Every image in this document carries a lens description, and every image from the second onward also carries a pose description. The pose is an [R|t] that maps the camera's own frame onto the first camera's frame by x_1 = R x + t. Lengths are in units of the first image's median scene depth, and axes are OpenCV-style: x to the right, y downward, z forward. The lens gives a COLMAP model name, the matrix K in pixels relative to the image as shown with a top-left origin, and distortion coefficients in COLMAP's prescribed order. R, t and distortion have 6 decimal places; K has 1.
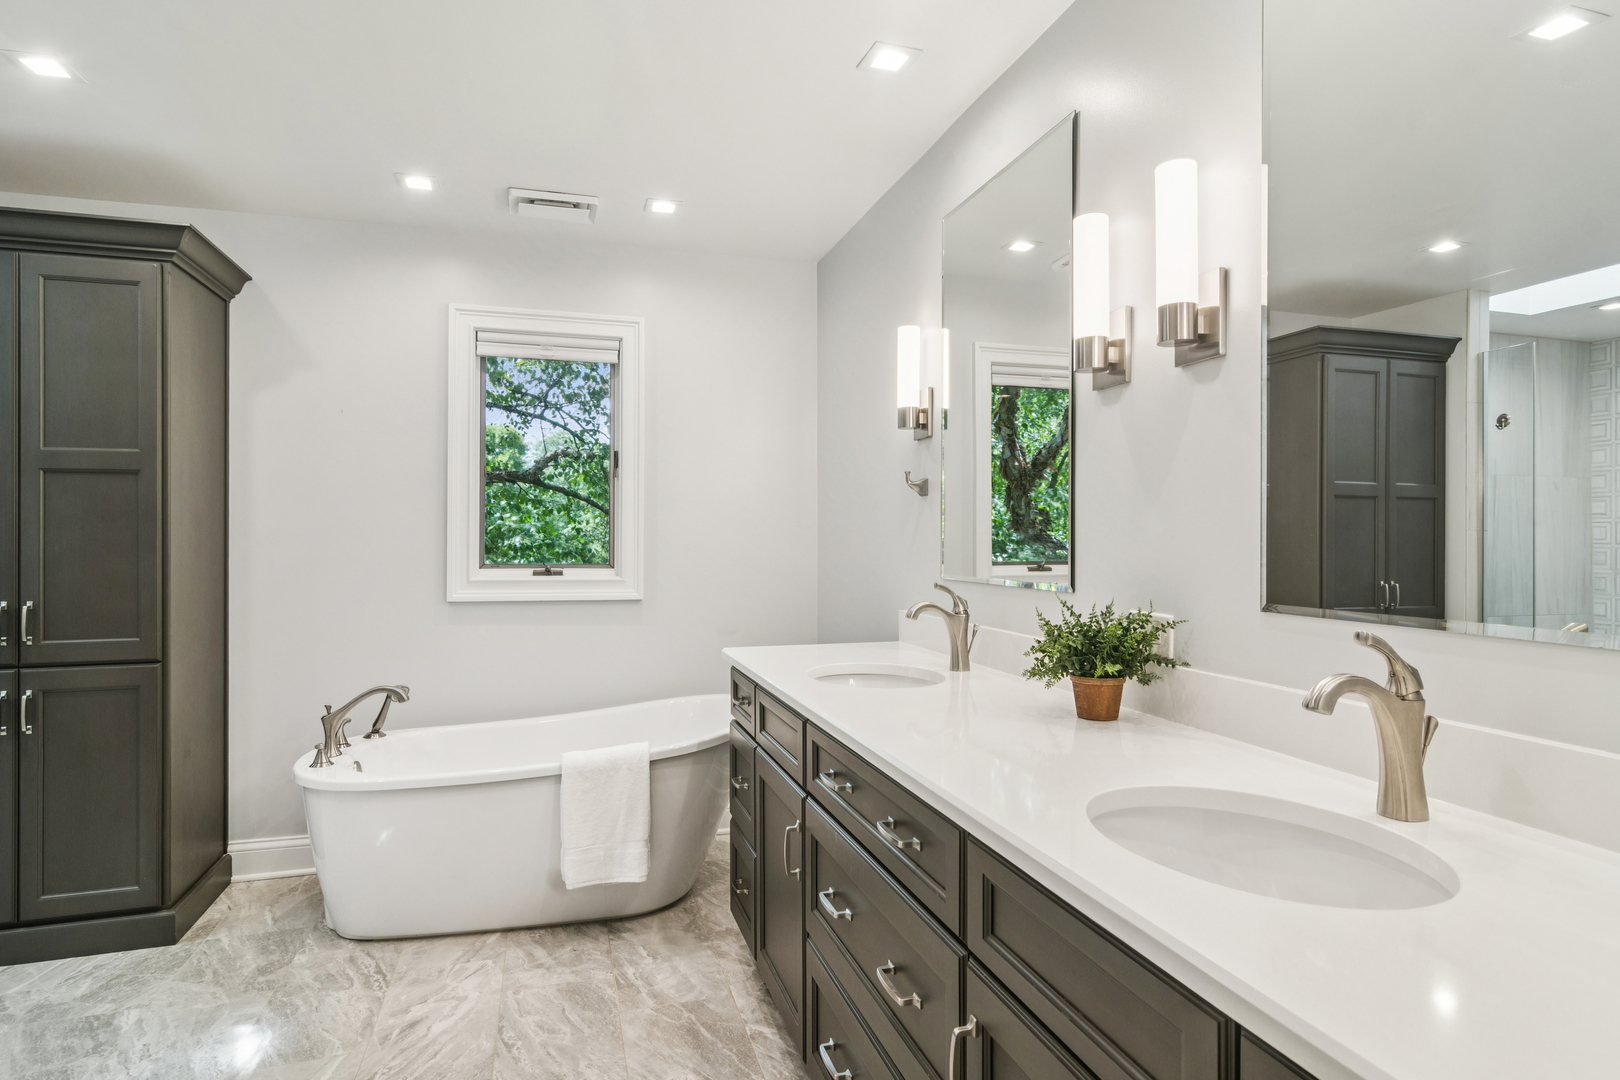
lens RADIAL K [[883.7, 0, 808.1], [0, 883.7, 536.9], [0, 0, 1]] dist [0.000049, 0.002956]
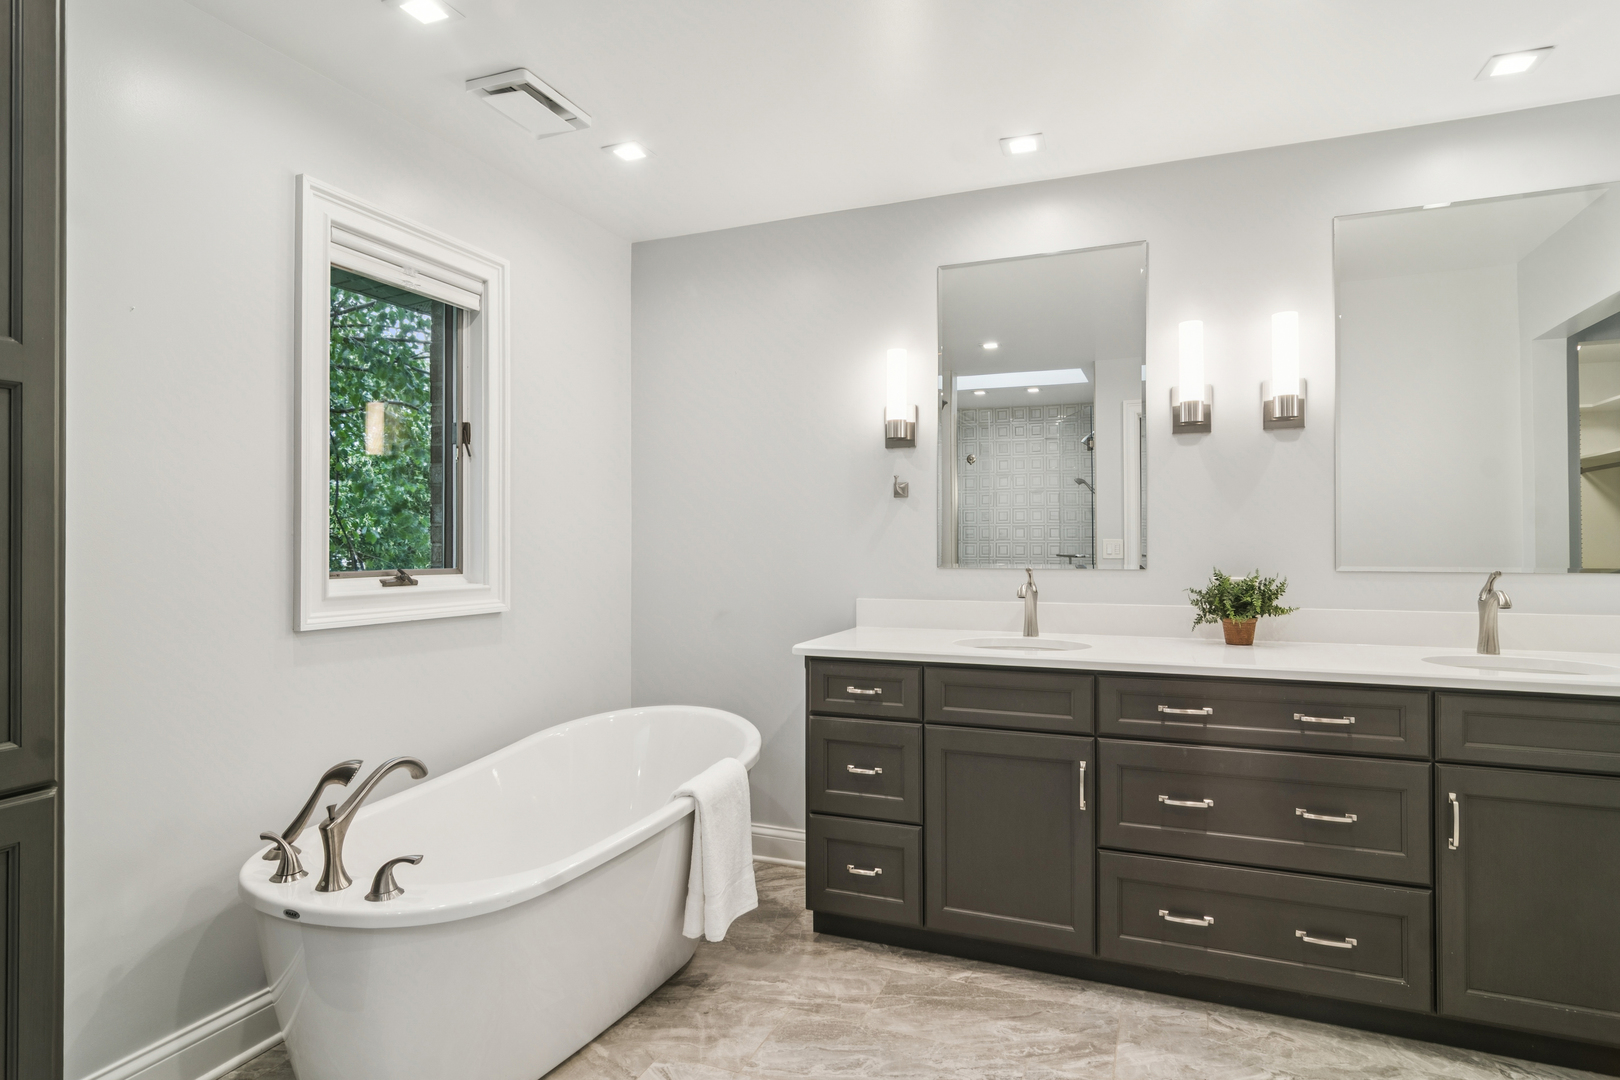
lens RADIAL K [[883.7, 0, 809.2], [0, 883.7, 533.1], [0, 0, 1]] dist [0.000049, 0.002956]
pose [[0.621613, 0.004128, 0.783314, -0.787810], [0.003343, 0.999963, -0.007922, 0.008816], [-0.783318, 0.007543, 0.621576, 0.347098]]
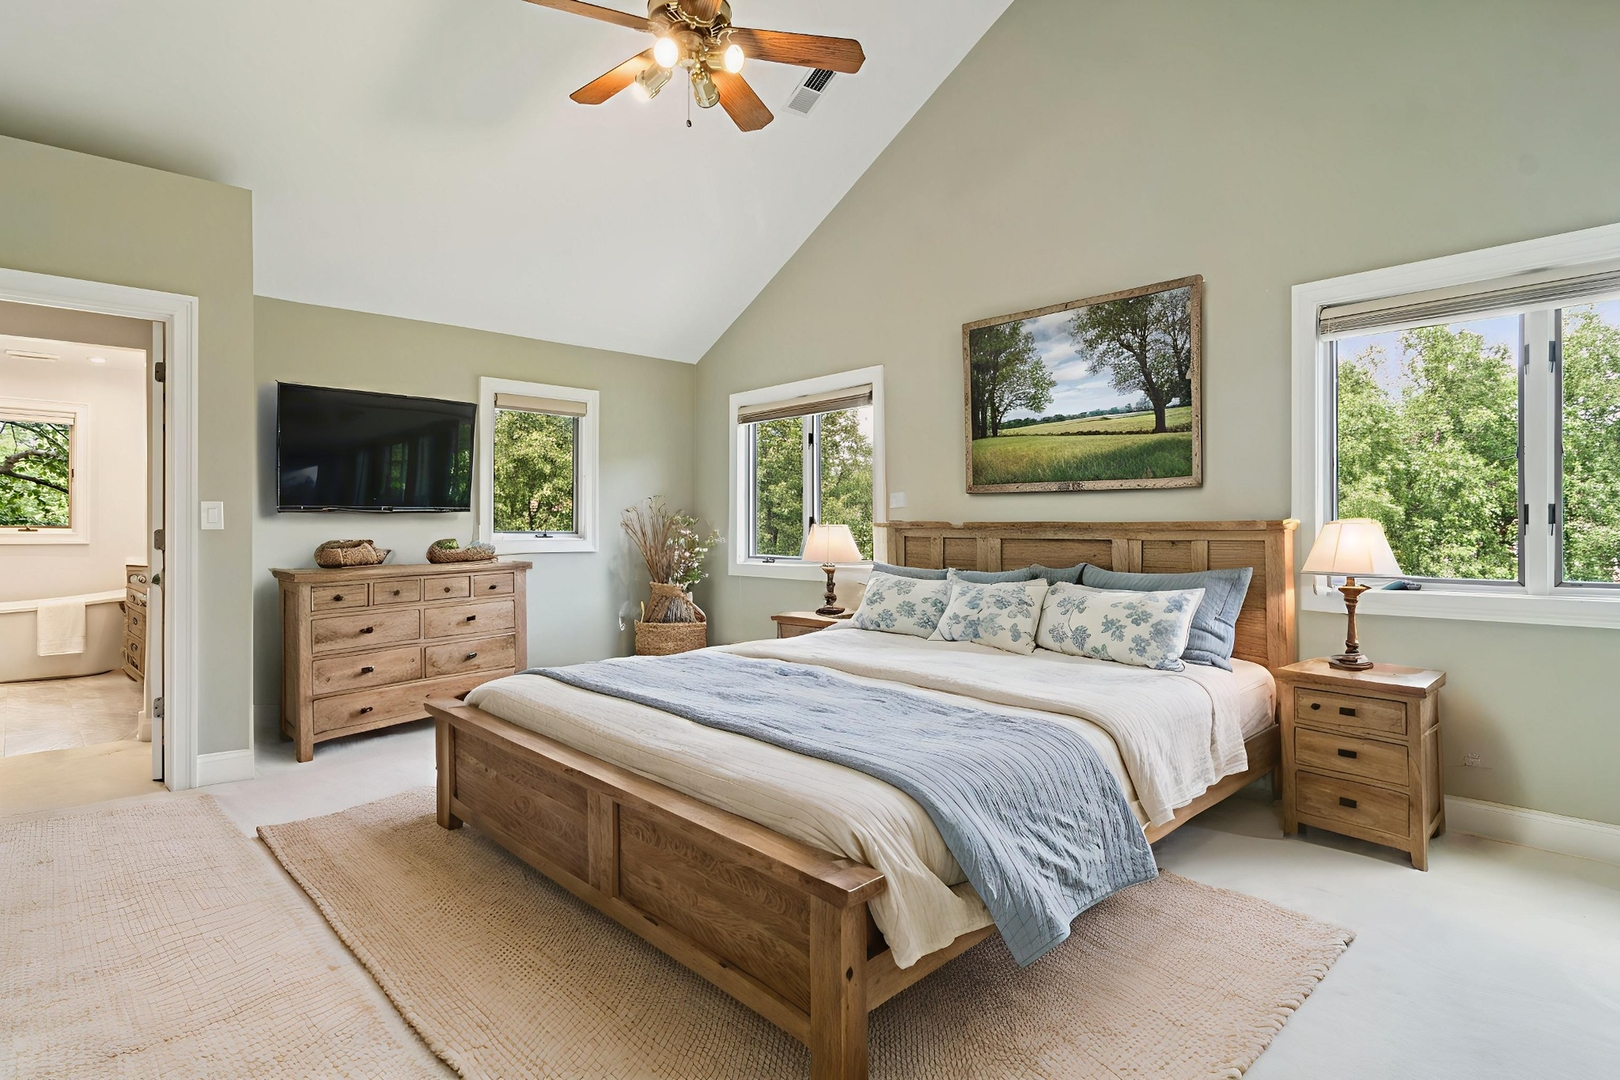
lens RADIAL K [[854.5, 0, 809.3], [0, 854.5, 528.1], [0, 0, 1]] dist [-0.004138, -0.000871]
pose [[0.890074, -0.000581, 0.455816, 0.457828], [-0.001737, 0.999988, 0.004667, 0.031693], [-0.455813, -0.004945, 0.890062, -1.724818]]
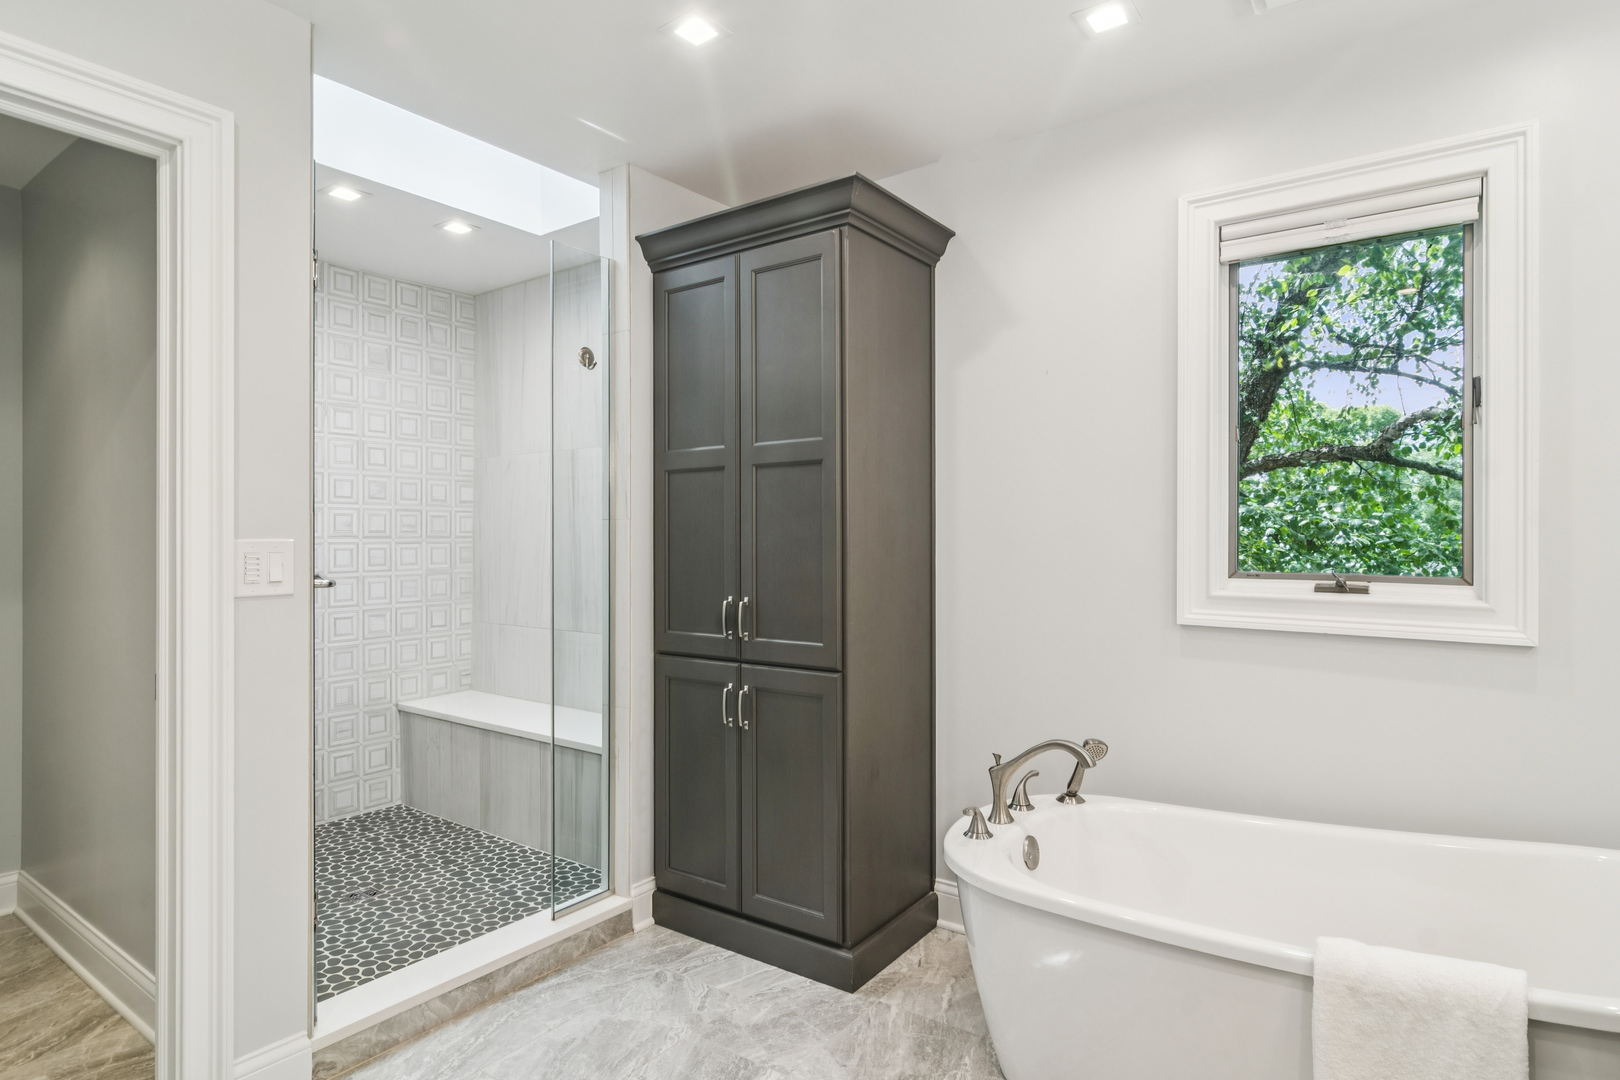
lens RADIAL K [[883.7, 0, 800.8], [0, 883.7, 533.3], [0, 0, 1]] dist [0.000049, 0.002956]
pose [[0.608943, -0.003940, -0.793204, -0.040443], [0.003381, 0.999991, -0.002372, 0.002369], [0.793207, -0.001237, 0.608951, 0.388705]]
